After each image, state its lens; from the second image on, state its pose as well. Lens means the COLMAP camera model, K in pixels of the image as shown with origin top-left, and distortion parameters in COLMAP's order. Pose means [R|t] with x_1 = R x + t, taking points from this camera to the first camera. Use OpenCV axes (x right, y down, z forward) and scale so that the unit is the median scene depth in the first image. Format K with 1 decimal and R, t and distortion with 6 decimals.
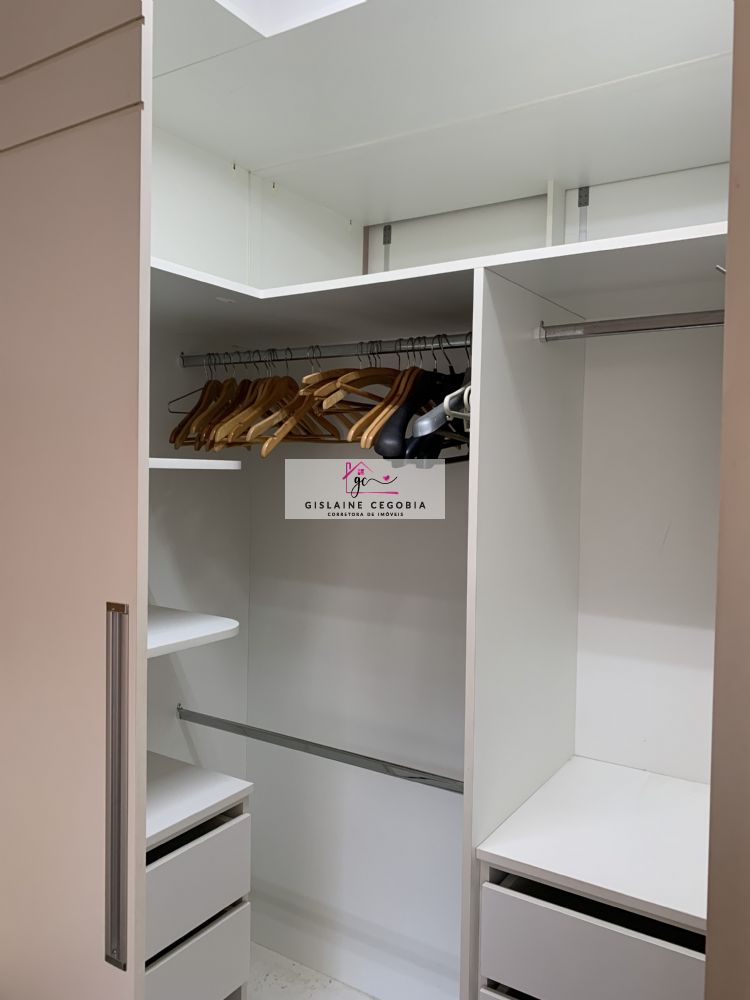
lens RADIAL K [[766.0, 0, 389.5], [0, 766.0, 478.9], [0, 0, 1]] dist [0.039812, -0.048091]
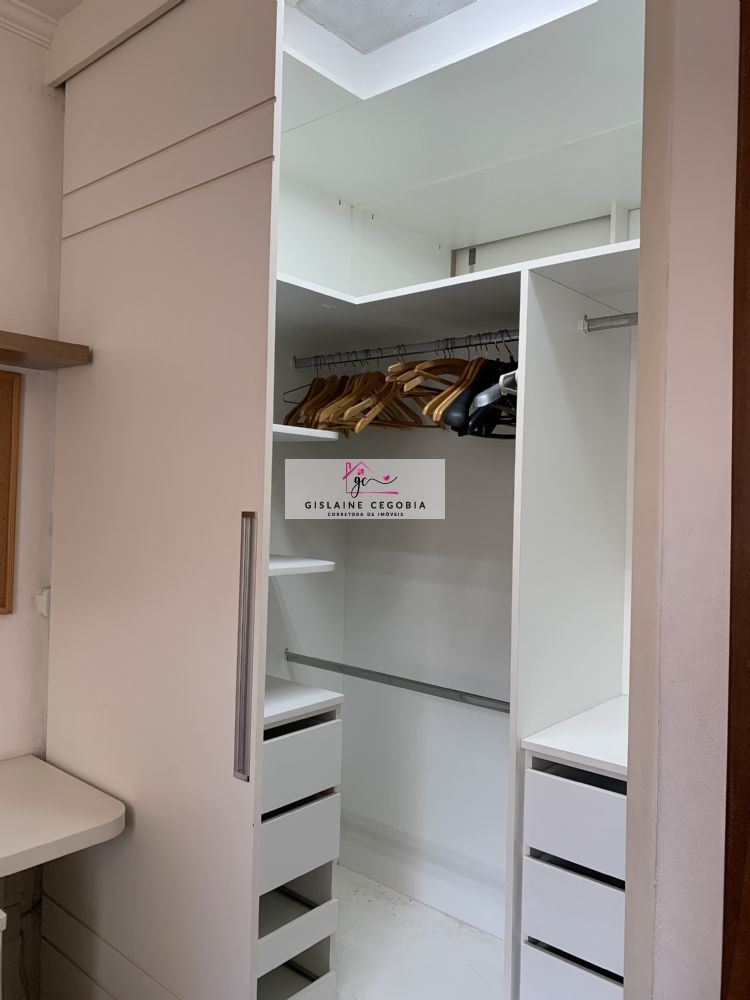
lens RADIAL K [[766.0, 0, 376.2], [0, 766.0, 500.0], [0, 0, 1]] dist [0.039812, -0.048091]
pose [[0.988832, 0.012140, -0.148537, 0.053132], [-0.014432, 0.999793, -0.014362, 0.100215], [0.148332, 0.016345, 0.988803, -0.224281]]
